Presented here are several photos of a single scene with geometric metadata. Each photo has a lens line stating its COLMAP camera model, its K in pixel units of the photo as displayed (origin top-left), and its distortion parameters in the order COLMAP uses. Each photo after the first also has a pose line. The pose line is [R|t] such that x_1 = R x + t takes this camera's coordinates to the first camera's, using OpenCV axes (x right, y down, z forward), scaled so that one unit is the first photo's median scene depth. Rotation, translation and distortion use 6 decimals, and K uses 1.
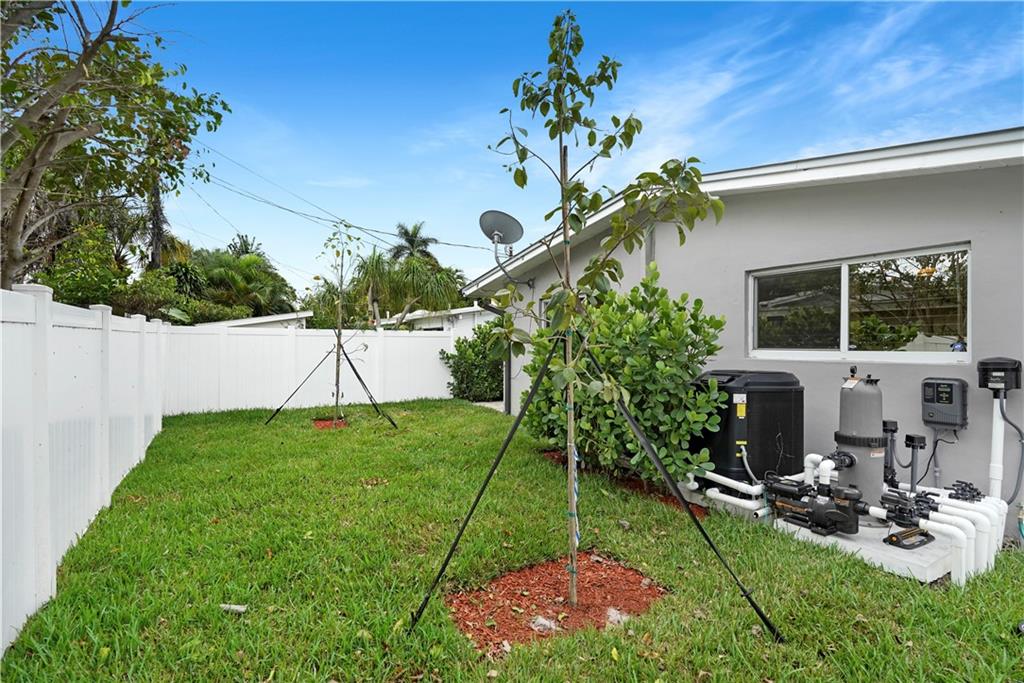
lens RADIAL K [[488.7, 0, 511.9], [0, 488.7, 347.8], [0, 0, 1]] dist [-0.003087, -0.000258]
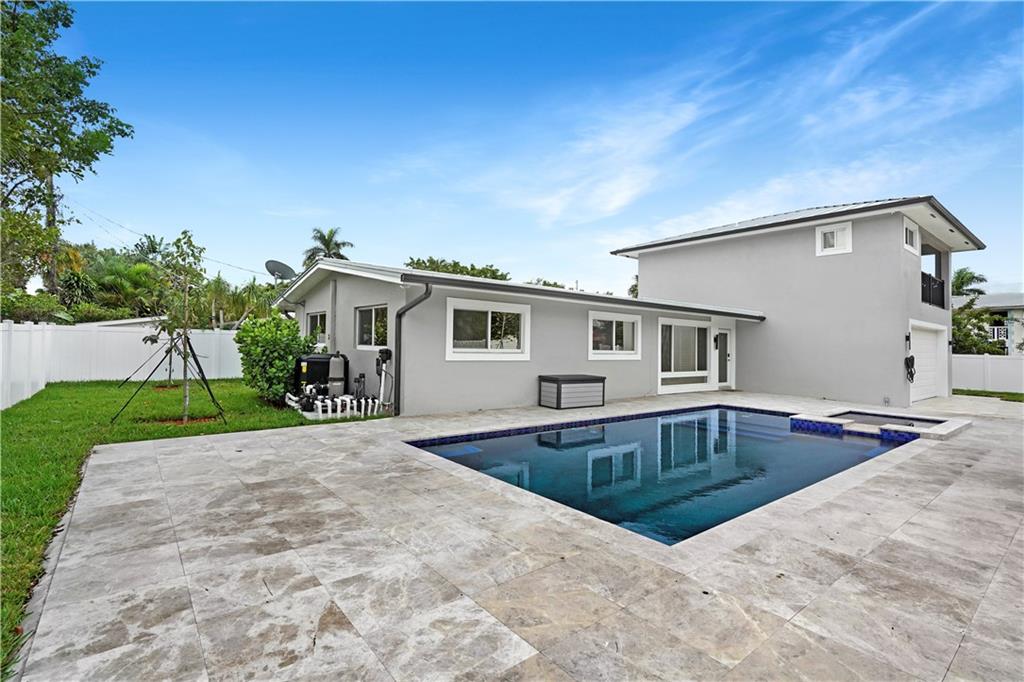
lens RADIAL K [[478.0, 0, 512.0], [0, 478.0, 341.0], [0, 0, 1]] dist [-0.001388, 0.000527]
pose [[0.992001, 0.017642, 0.124989, 0.301508], [-0.016168, 0.999787, -0.012792, 0.000618], [-0.125188, 0.010669, 0.992076, -0.375305]]
